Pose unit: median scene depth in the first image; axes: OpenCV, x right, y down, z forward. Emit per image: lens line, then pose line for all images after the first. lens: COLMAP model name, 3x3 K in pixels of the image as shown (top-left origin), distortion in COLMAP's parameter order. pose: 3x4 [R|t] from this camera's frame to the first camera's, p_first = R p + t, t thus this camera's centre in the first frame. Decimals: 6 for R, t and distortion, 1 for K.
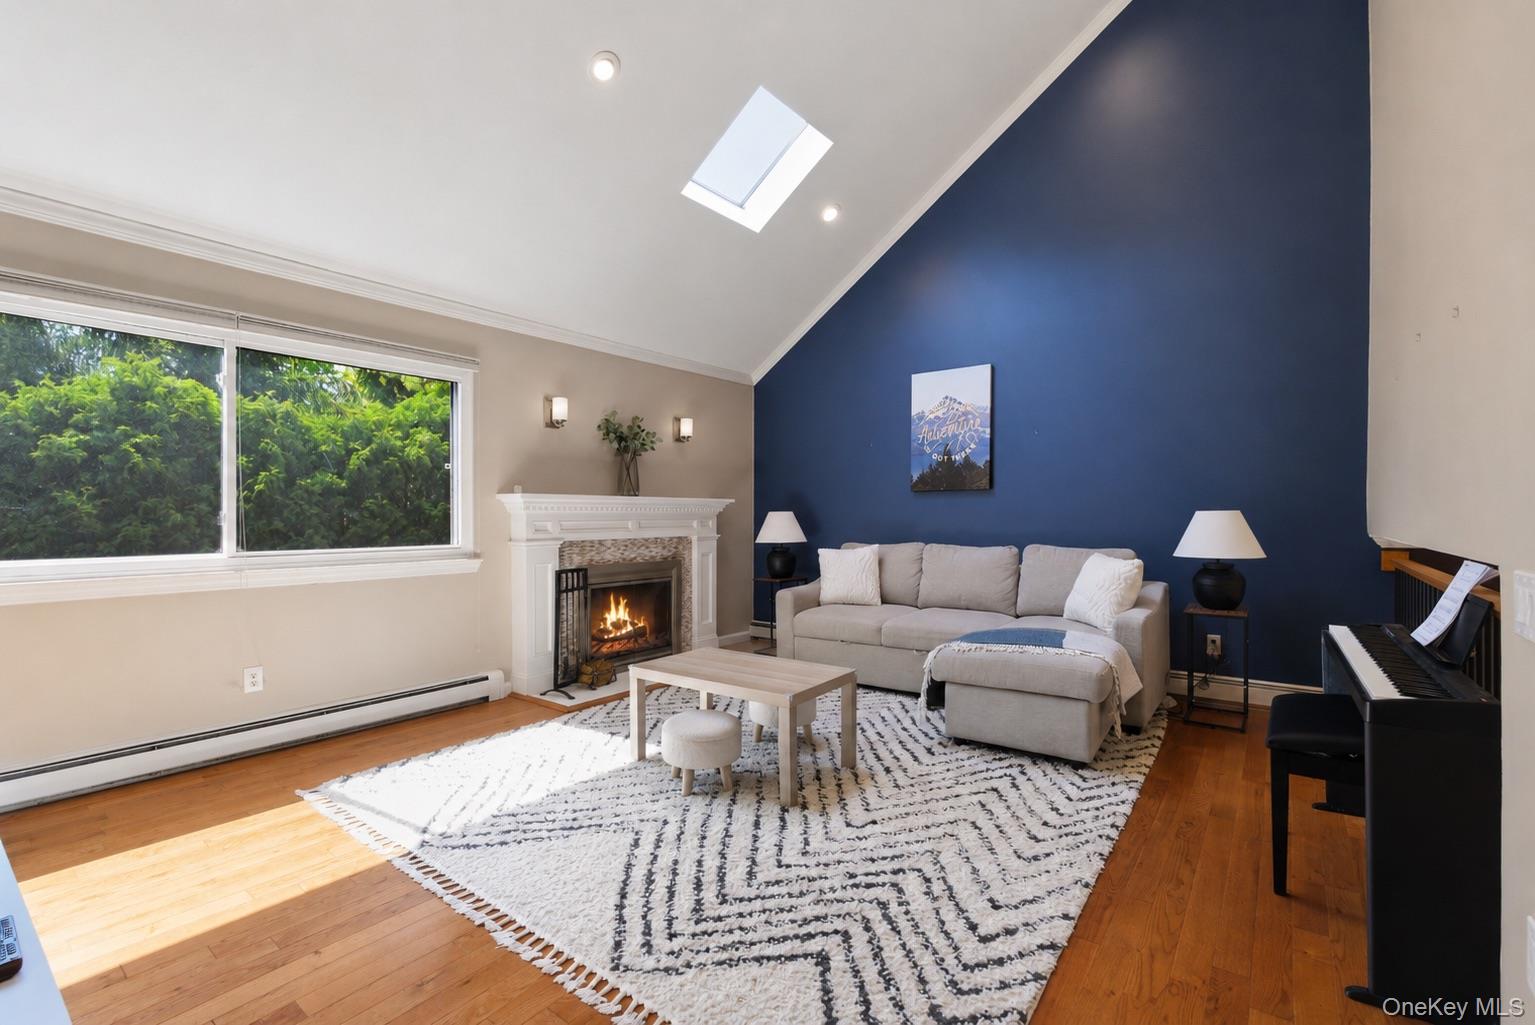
lens RADIAL K [[684.4, 0, 778.6], [0, 684.4, 516.4], [0, 0, 1]] dist [-0.002503, -0.000781]
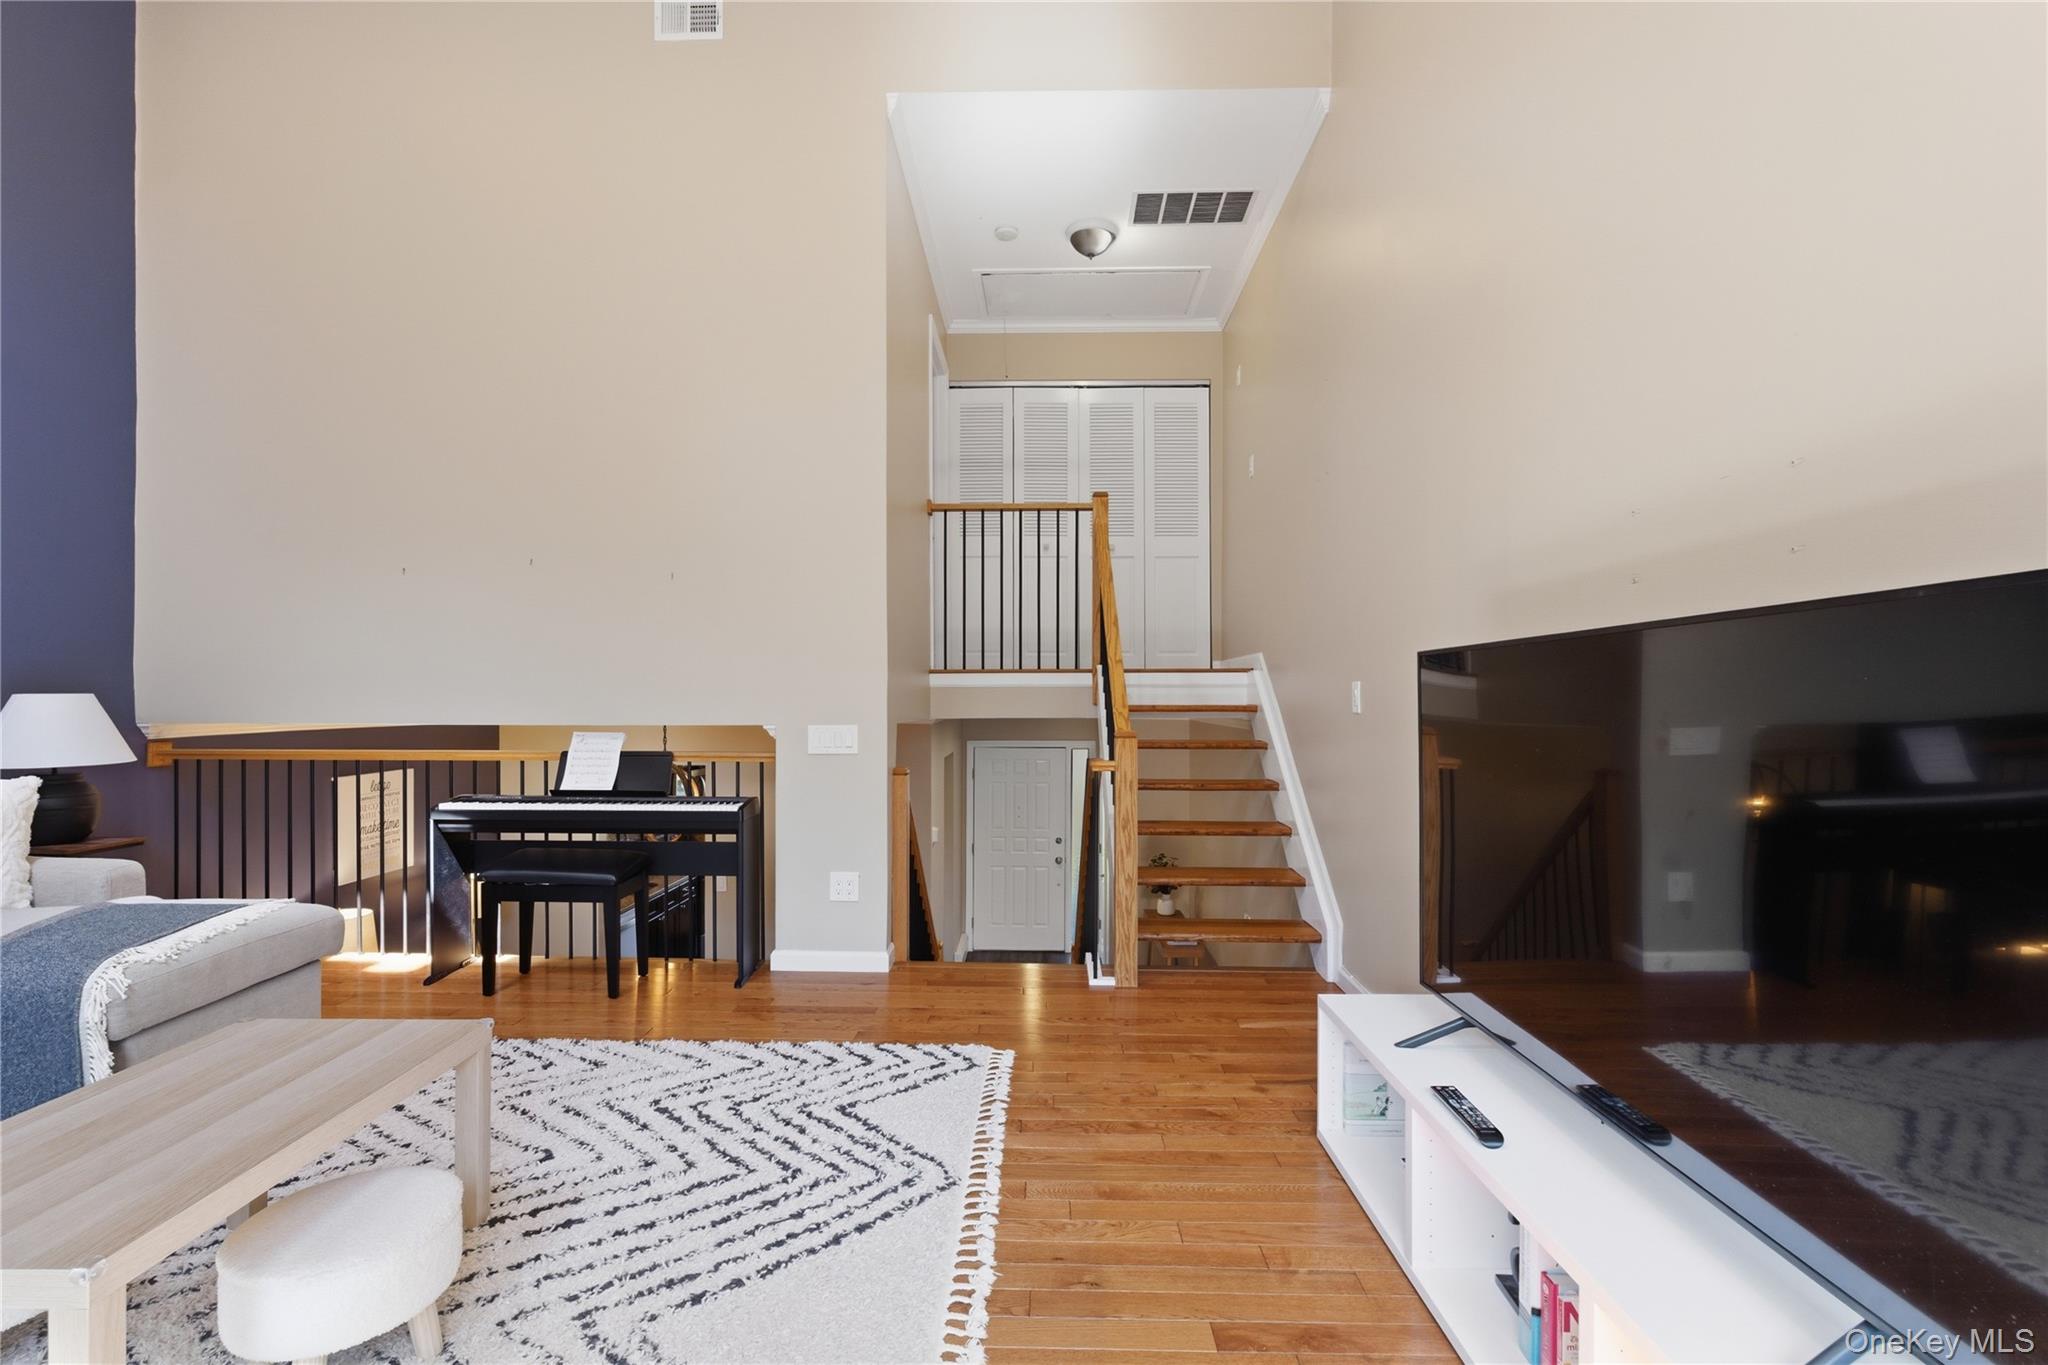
lens RADIAL K [[913.1, 0, 1026.1], [0, 913.1, 694.1], [0, 0, 1]] dist [-0.002503, -0.000781]
pose [[-0.598756, 0.002581, 0.800928, -1.083867], [-0.006088, 0.999951, -0.007773, -0.008494], [-0.800909, -0.009531, -0.598711, 1.385664]]
